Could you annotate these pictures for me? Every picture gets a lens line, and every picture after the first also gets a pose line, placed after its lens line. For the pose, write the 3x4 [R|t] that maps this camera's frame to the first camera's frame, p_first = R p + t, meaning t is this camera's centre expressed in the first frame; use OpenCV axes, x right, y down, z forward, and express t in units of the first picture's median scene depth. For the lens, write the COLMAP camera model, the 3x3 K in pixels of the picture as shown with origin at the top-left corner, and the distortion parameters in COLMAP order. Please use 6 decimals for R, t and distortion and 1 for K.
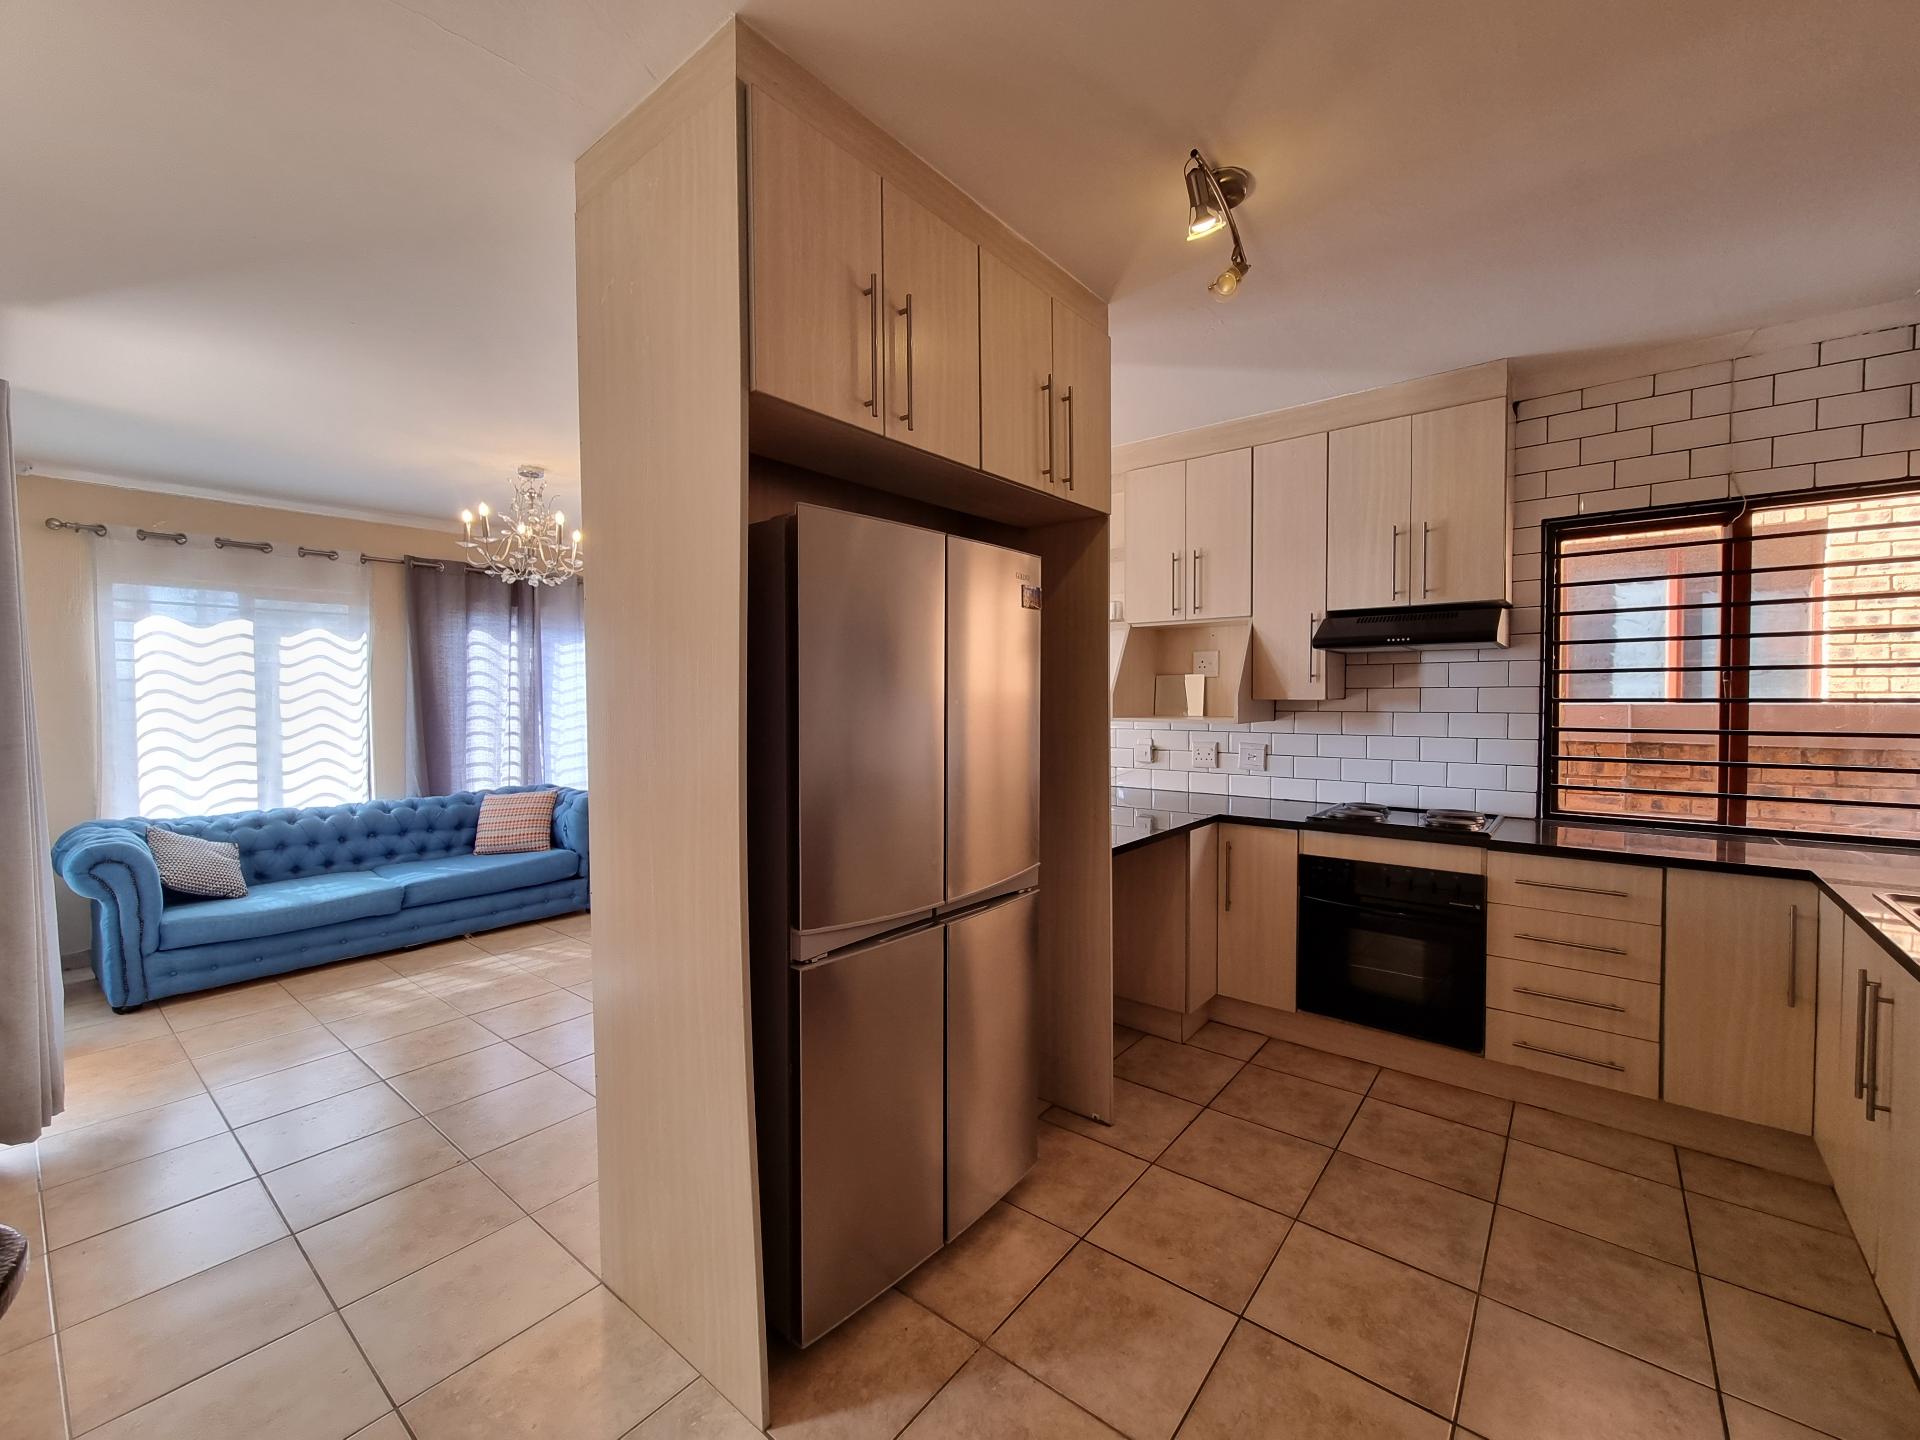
lens RADIAL K [[783.9, 0, 976.6], [0, 783.9, 719.7], [0, 0, 1]] dist [0.002916, -0.002146]
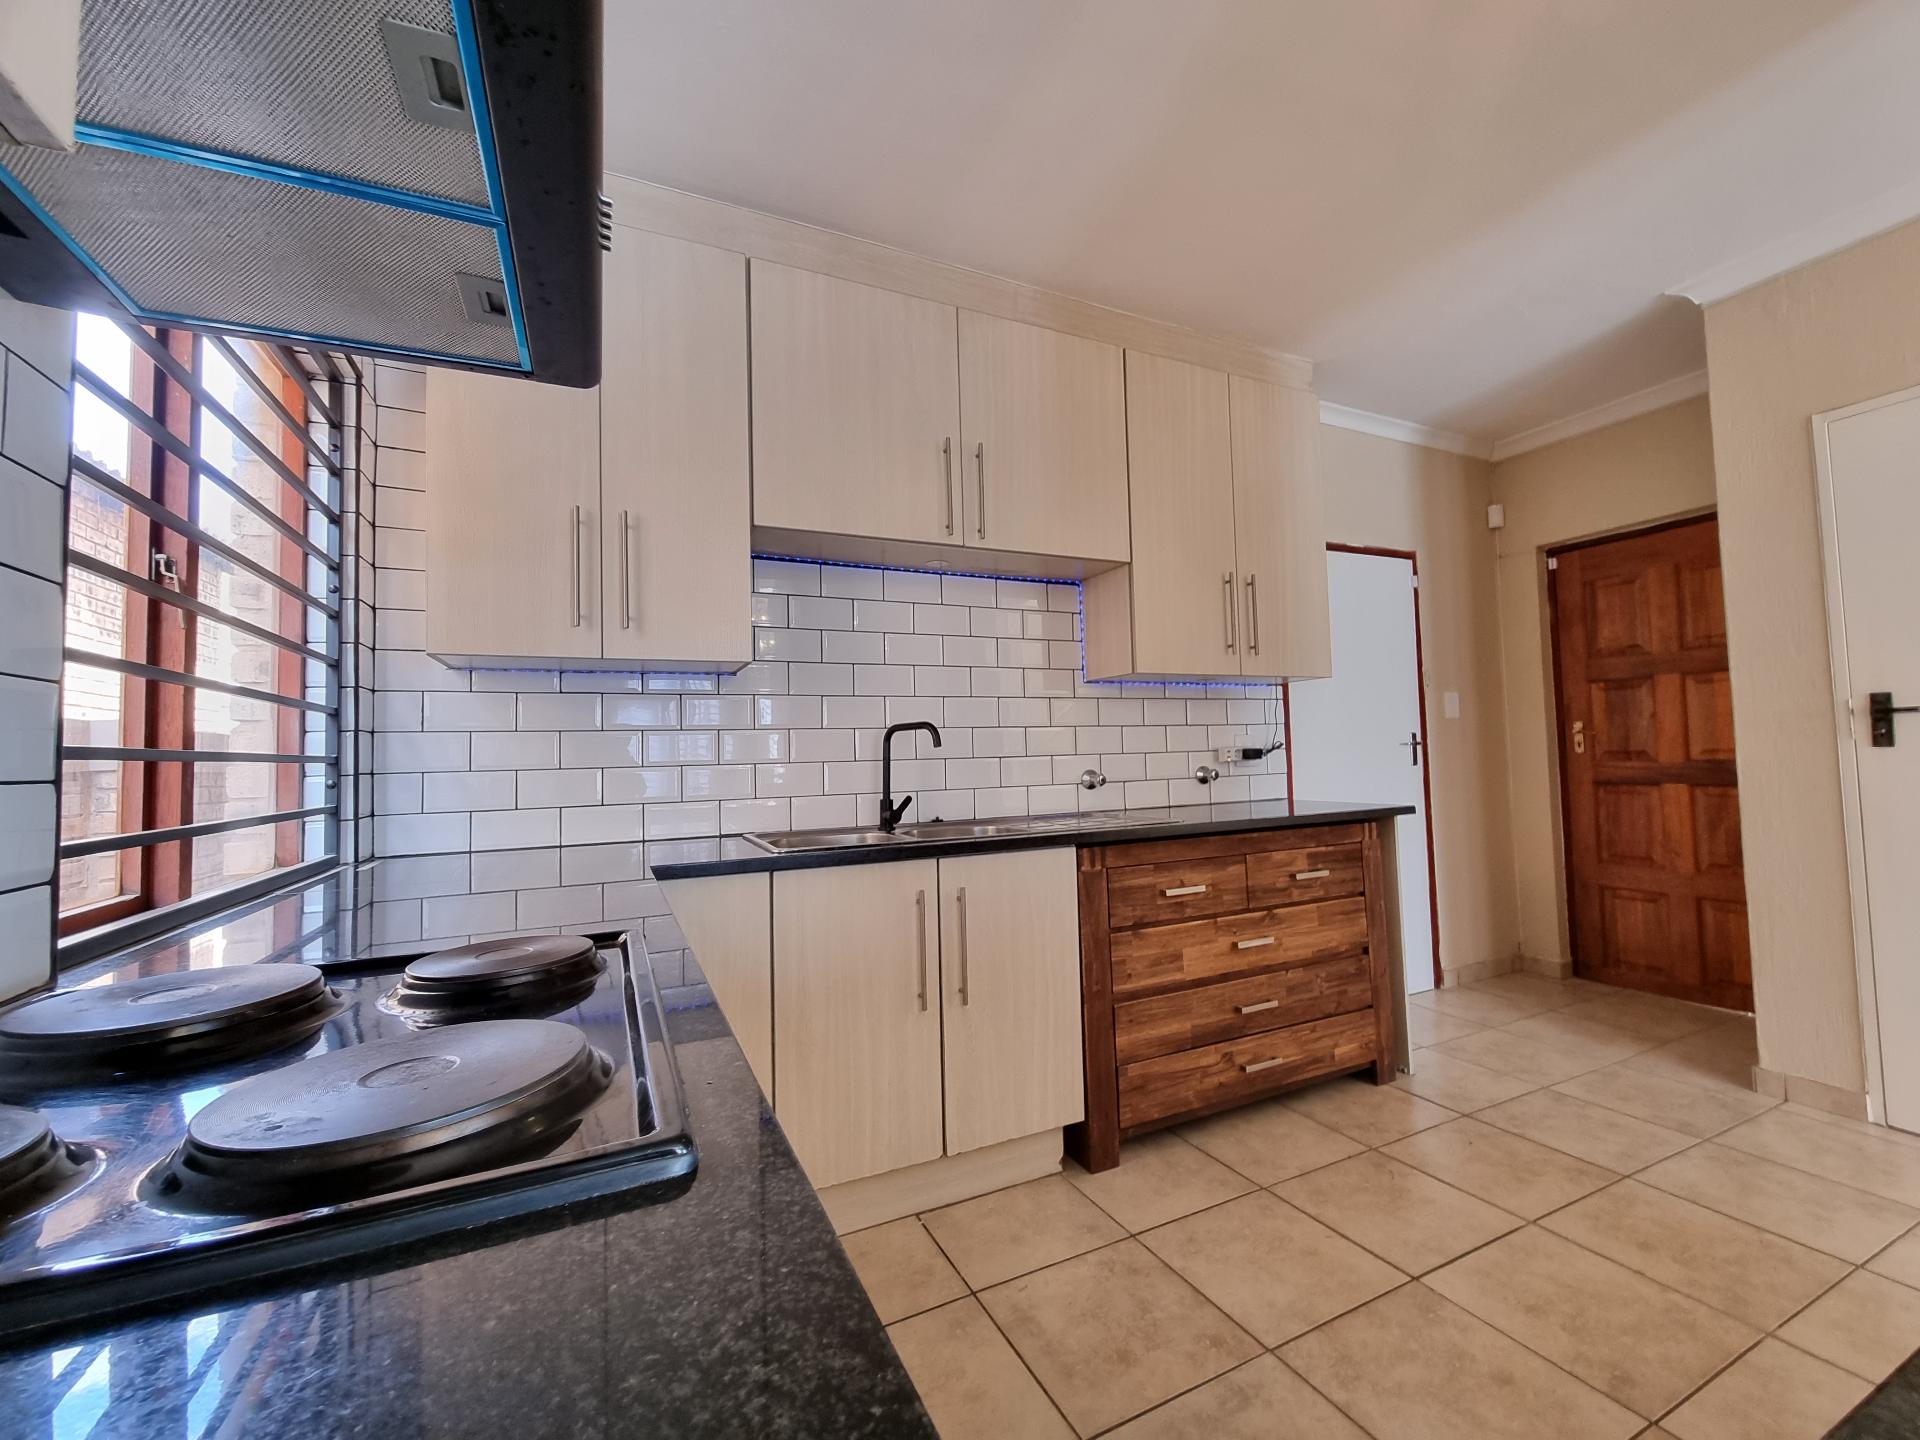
lens RADIAL K [[783.9, 0, 972.9], [0, 783.9, 721.1], [0, 0, 1]] dist [0.002916, -0.002146]
pose [[-0.899145, 0.049682, 0.434821, 0.317748], [0.045302, 0.998764, -0.020439, 0.057541], [-0.435299, 0.001320, -0.900285, 1.100020]]
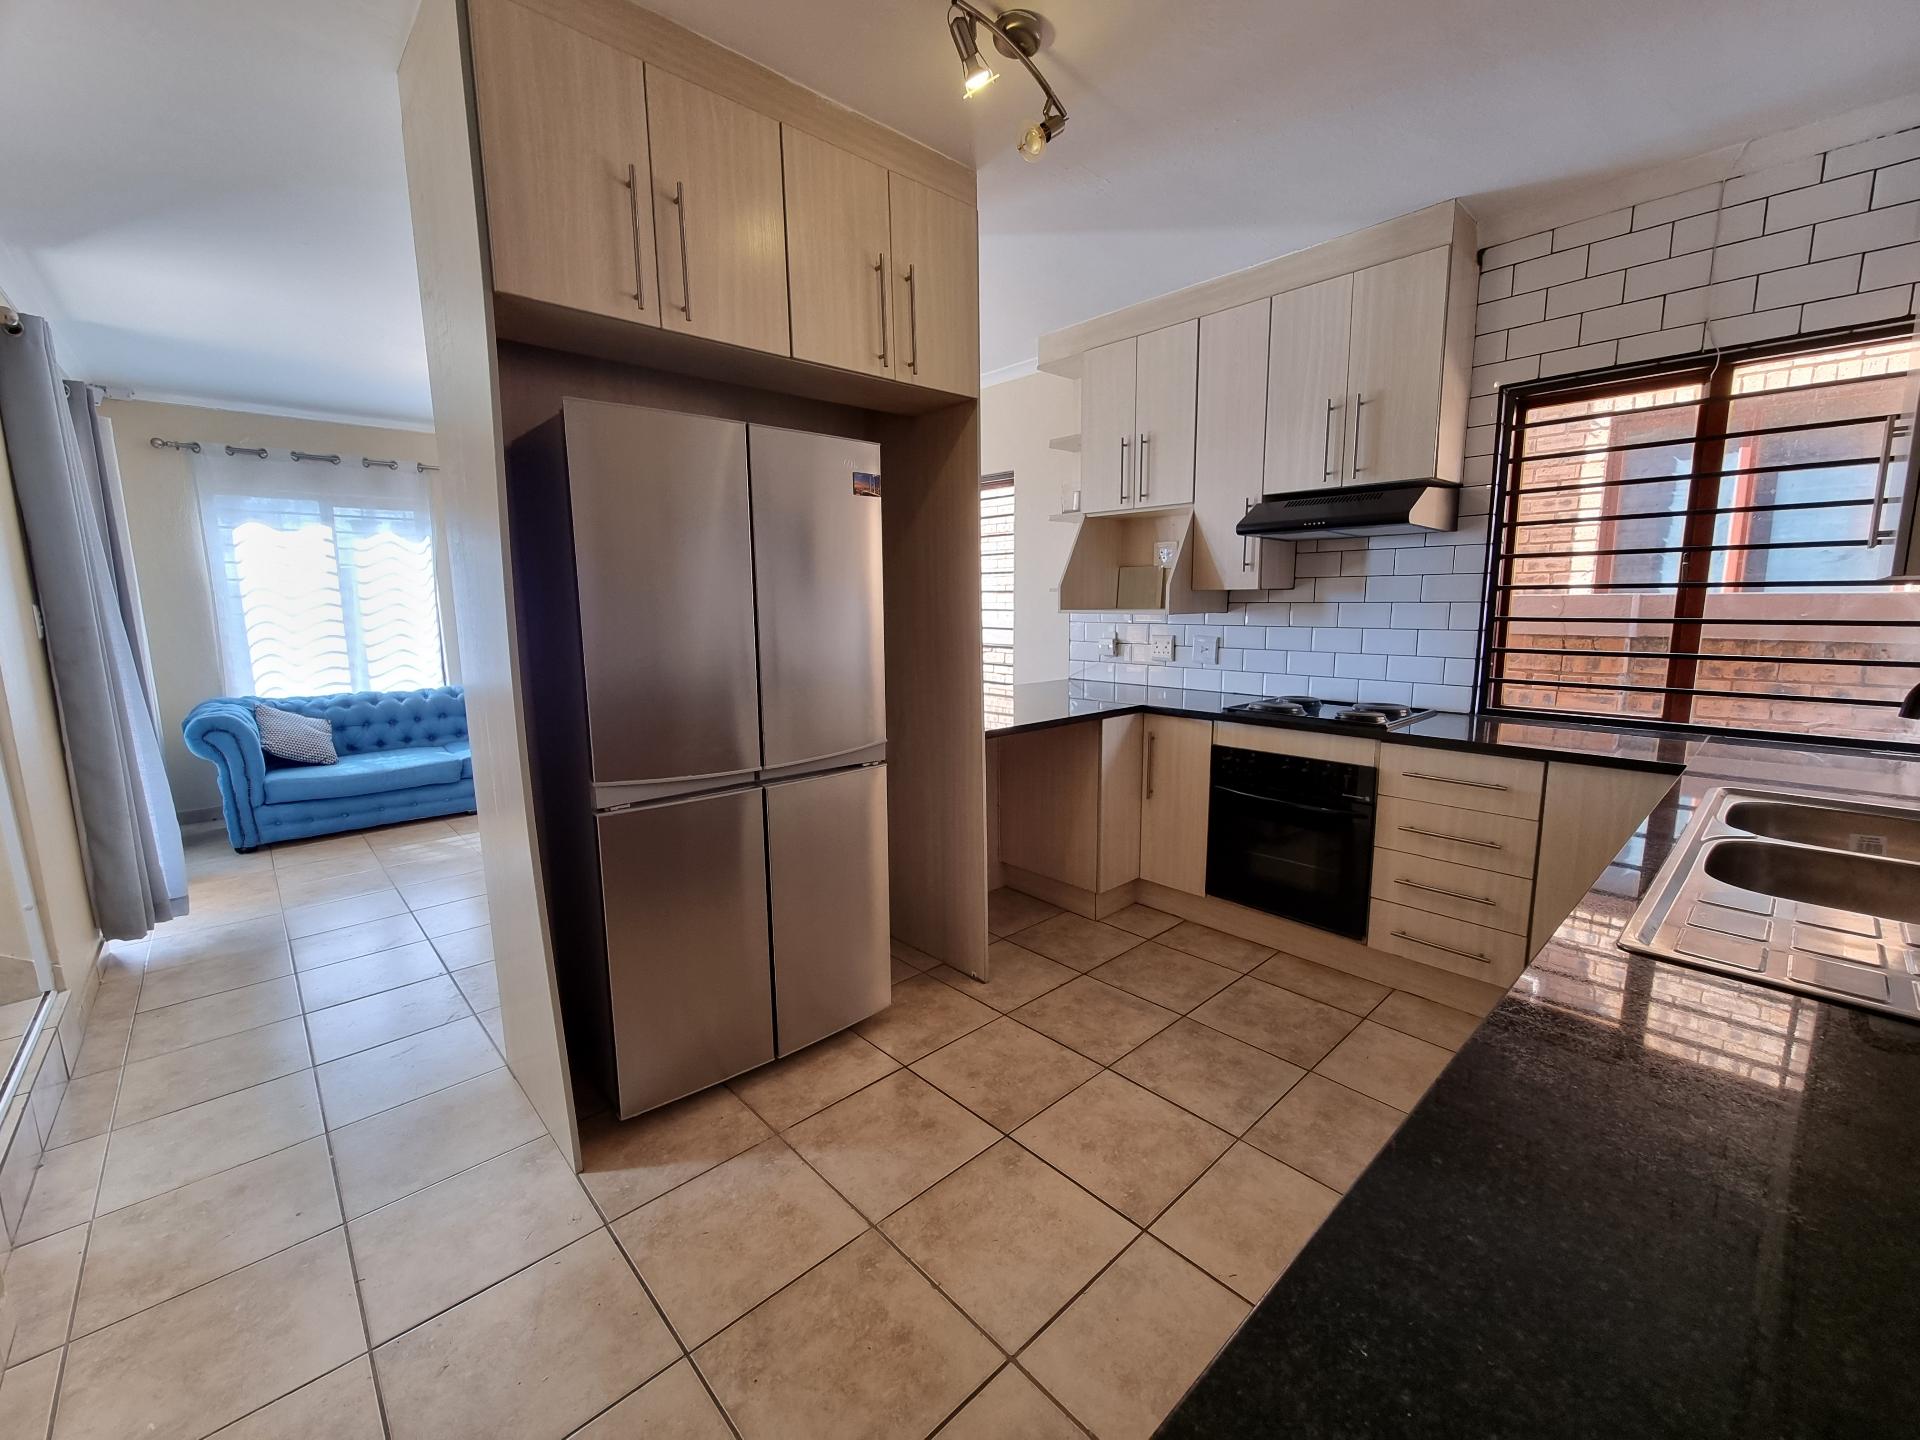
lens RADIAL K [[783.9, 0, 977.3], [0, 783.9, 720.3], [0, 0, 1]] dist [0.002916, -0.002146]
pose [[0.989946, 0.018510, -0.140228, 0.252663], [-0.001146, 0.992418, 0.122907, 0.017733], [0.141439, -0.121511, 0.982461, -0.023314]]
